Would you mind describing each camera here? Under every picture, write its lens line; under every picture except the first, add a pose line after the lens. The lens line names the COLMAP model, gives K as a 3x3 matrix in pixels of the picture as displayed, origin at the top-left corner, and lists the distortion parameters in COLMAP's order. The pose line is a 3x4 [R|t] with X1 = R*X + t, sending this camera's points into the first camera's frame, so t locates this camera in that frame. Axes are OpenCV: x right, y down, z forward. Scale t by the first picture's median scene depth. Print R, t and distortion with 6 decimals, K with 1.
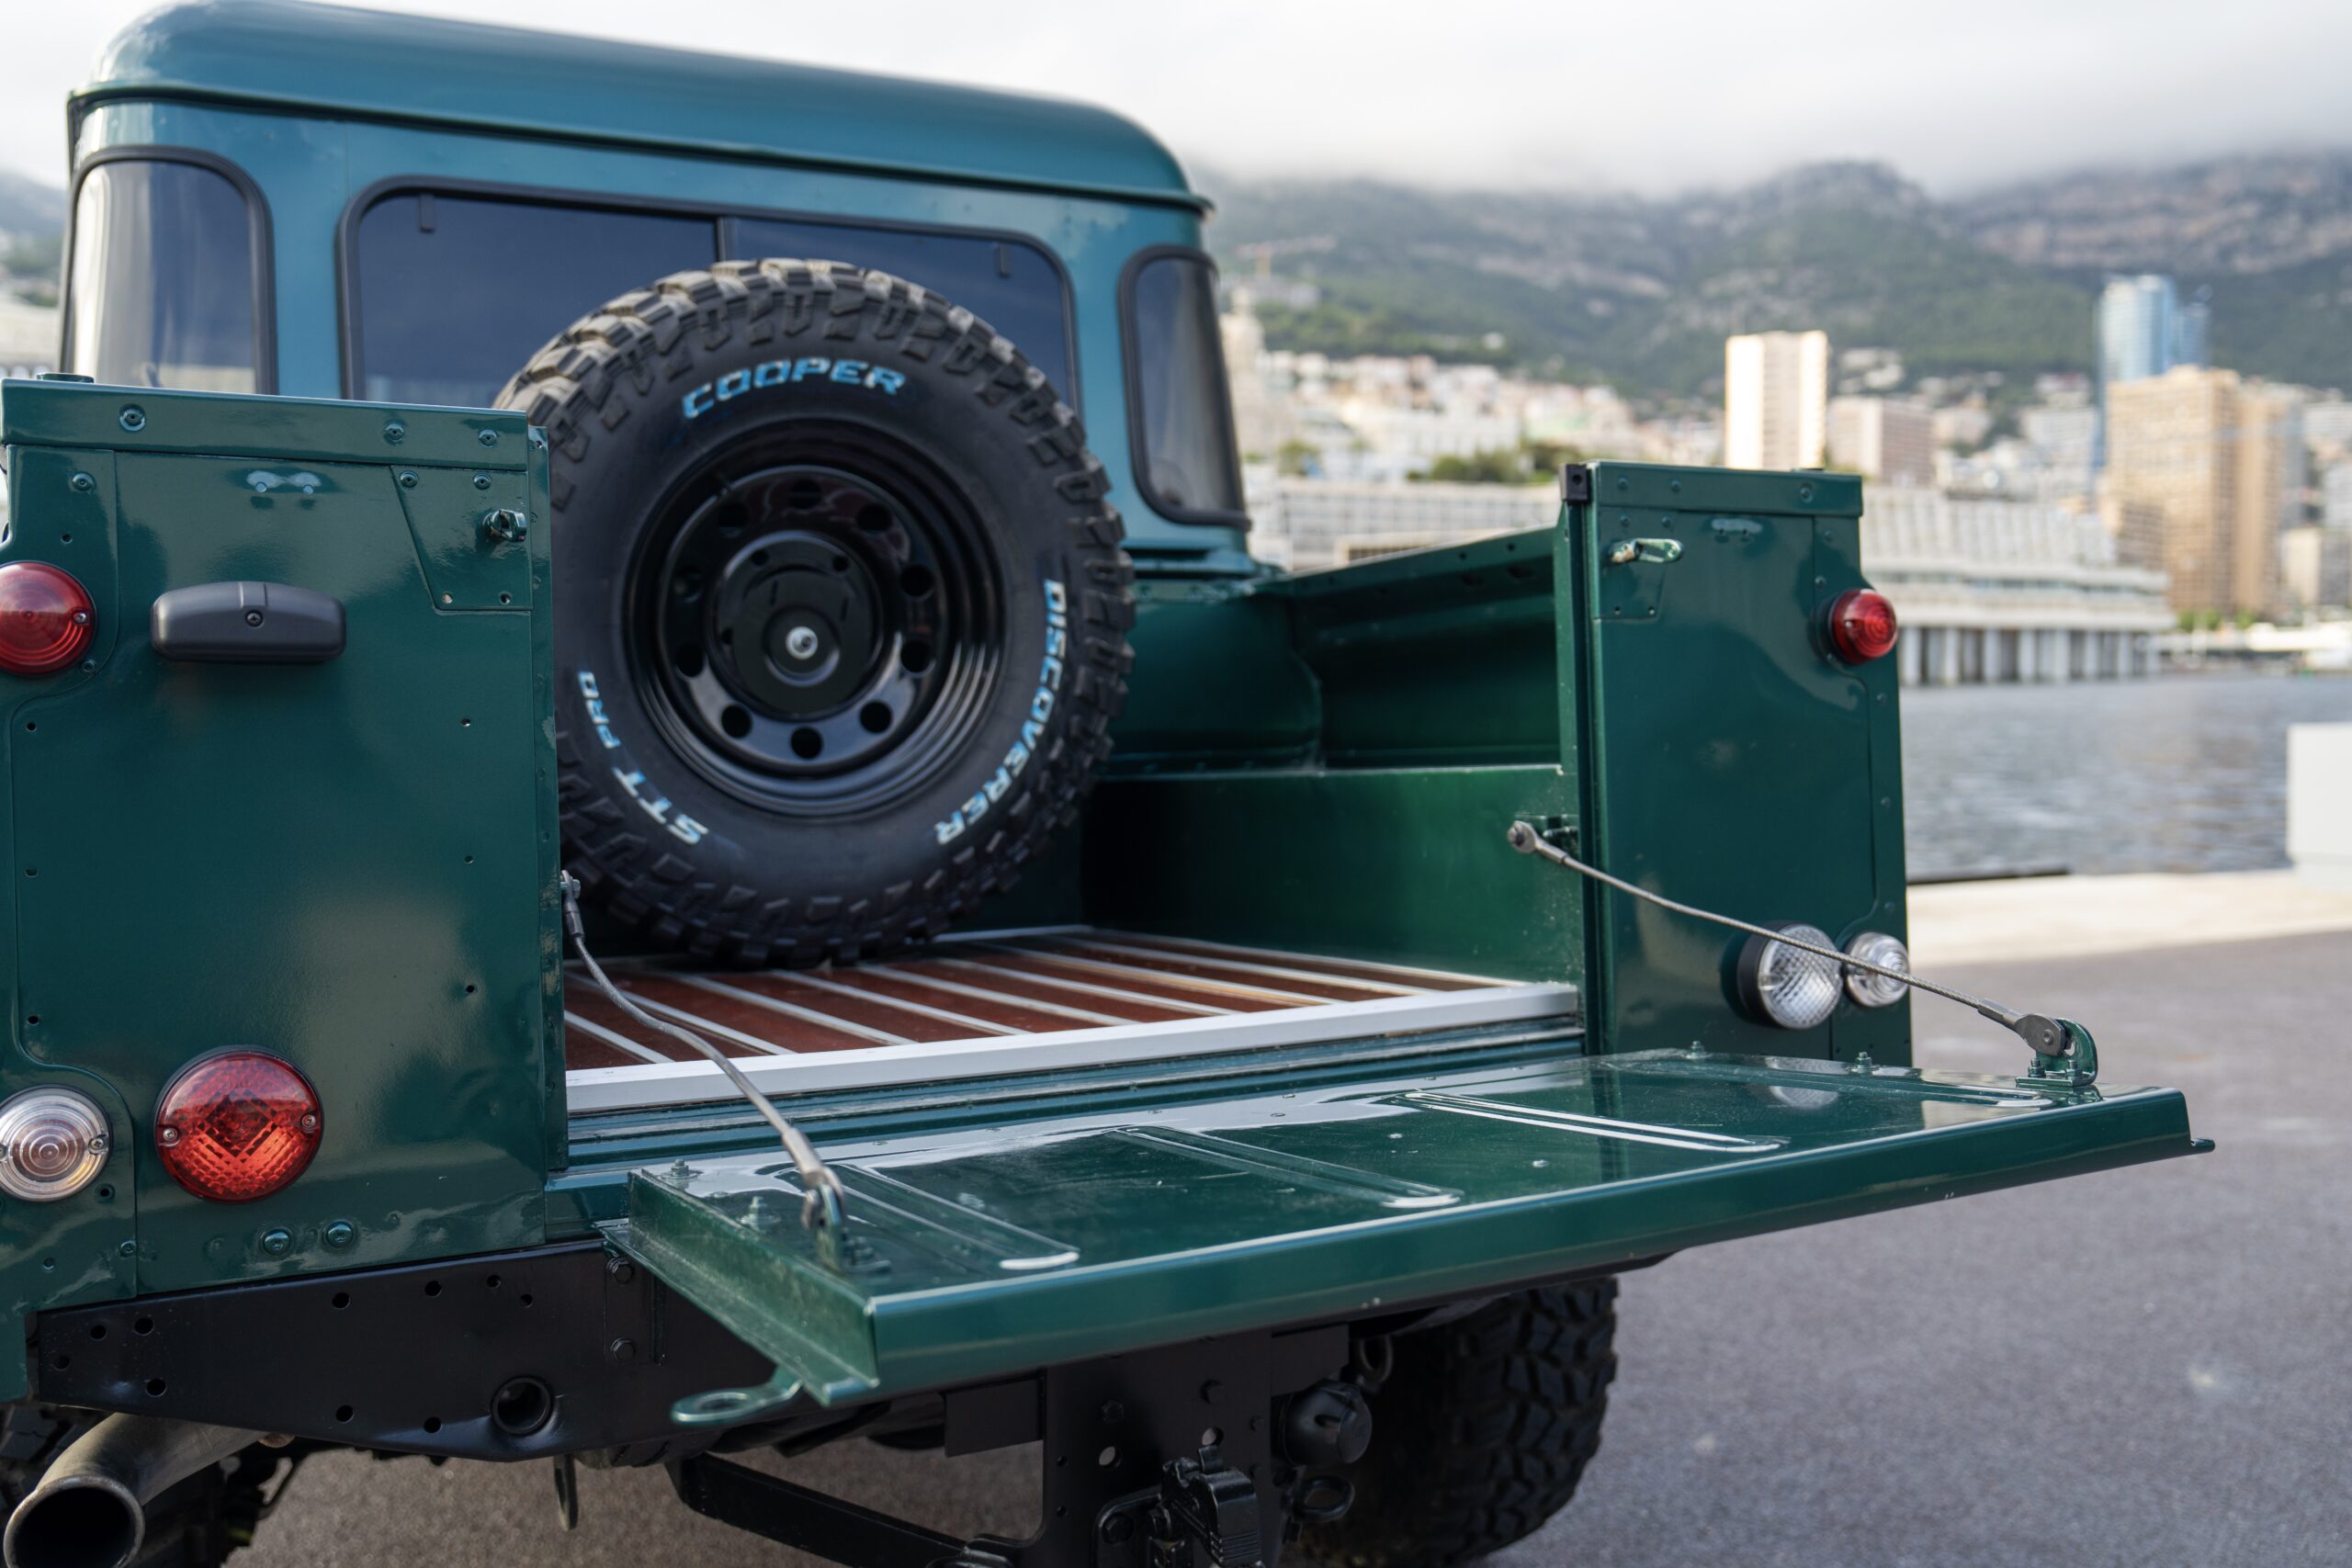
lens RADIAL K [[2187.9, 0, 1160.6], [0, 2187.9, 776.9], [0, 0, 1]] dist [0.013322, 0.000000]
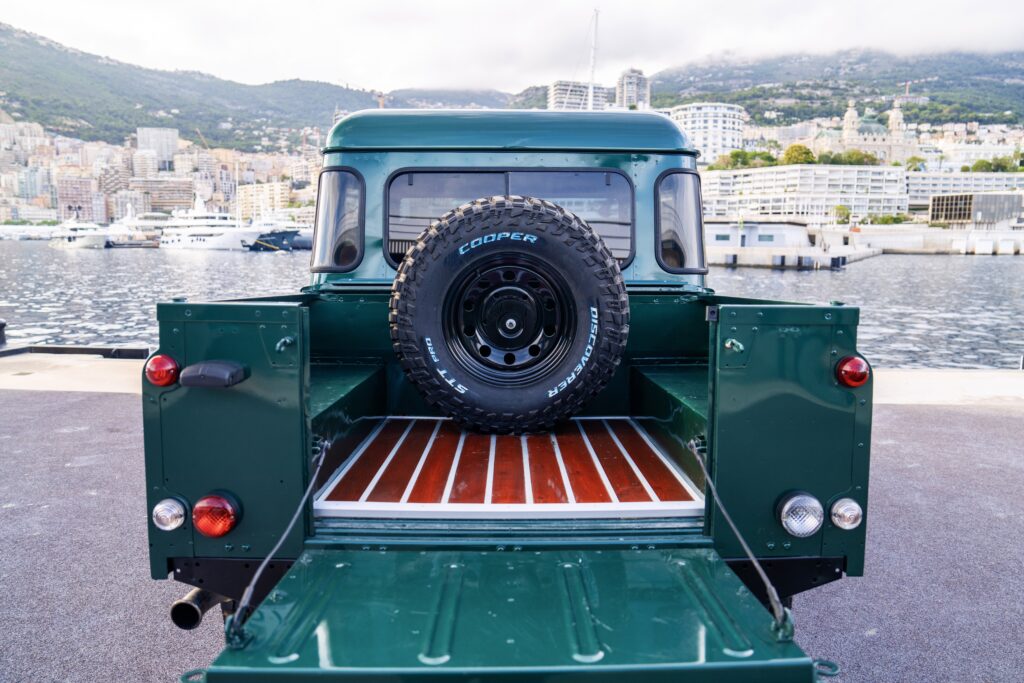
lens RADIAL K [[721.2, 0, 513.1], [0, 721.2, 344.6], [0, 0, 1]] dist [-0.044467, 0.021458]
pose [[0.901604, 0.072354, -0.426469, 0.255762], [-0.030273, 0.994048, 0.104649, -0.135913], [0.431503, -0.081441, 0.898428, 0.126833]]
